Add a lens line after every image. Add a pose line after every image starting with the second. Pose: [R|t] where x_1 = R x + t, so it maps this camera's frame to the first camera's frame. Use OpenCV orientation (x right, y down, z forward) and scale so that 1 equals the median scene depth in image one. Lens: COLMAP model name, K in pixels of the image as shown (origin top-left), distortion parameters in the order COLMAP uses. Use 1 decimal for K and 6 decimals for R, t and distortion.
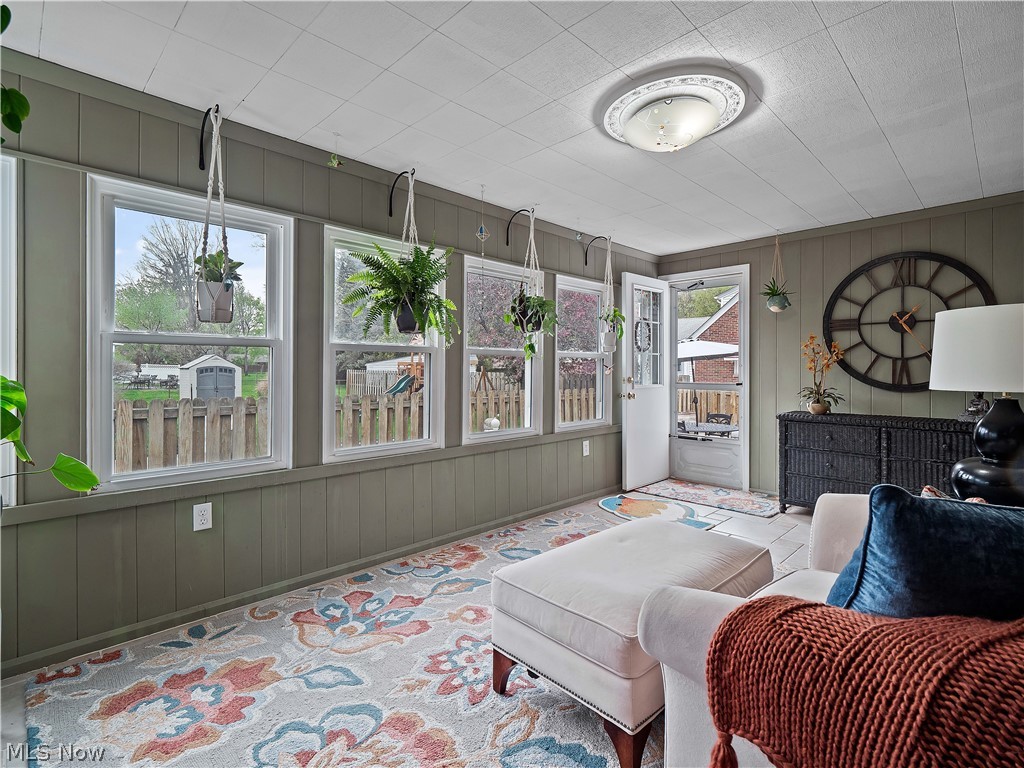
lens RADIAL K [[502.2, 0, 511.5], [0, 502.2, 369.9], [0, 0, 1]] dist [0.007467, -0.005982]
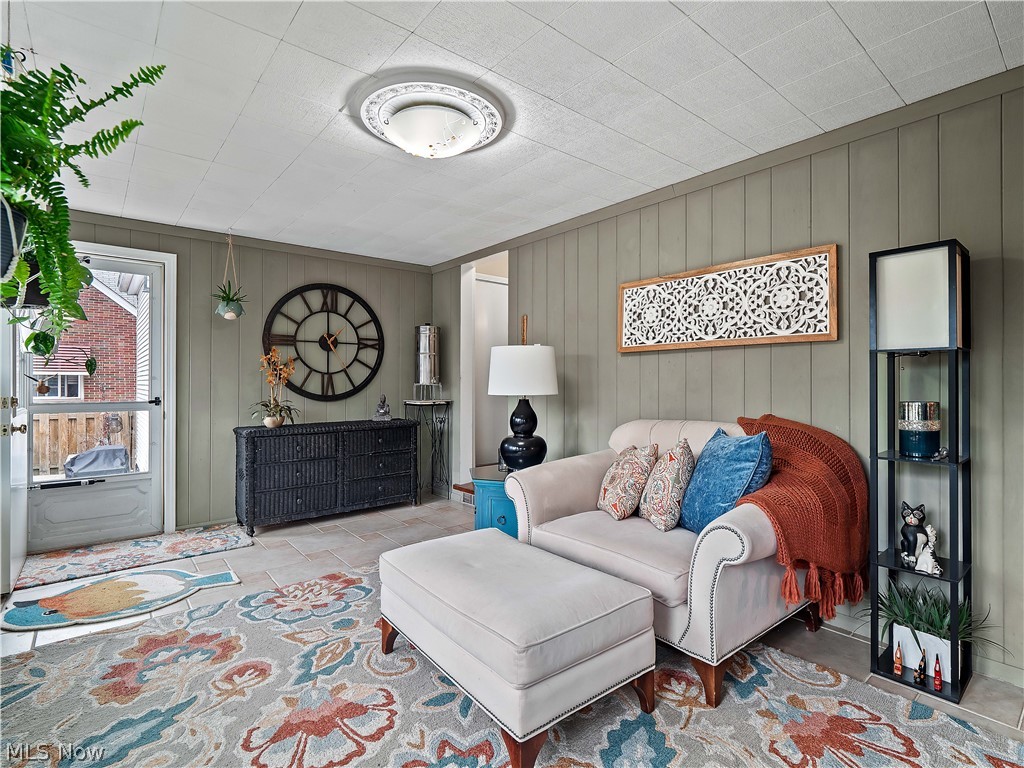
lens RADIAL K [[502.2, 0, 538.5], [0, 502.2, 381.4], [0, 0, 1]] dist [0.007467, -0.005982]
pose [[0.068299, -0.002899, 0.997661, -0.463286], [0.005463, 0.999982, 0.002532, -0.004394], [-0.997650, 0.005277, 0.068314, 0.526767]]
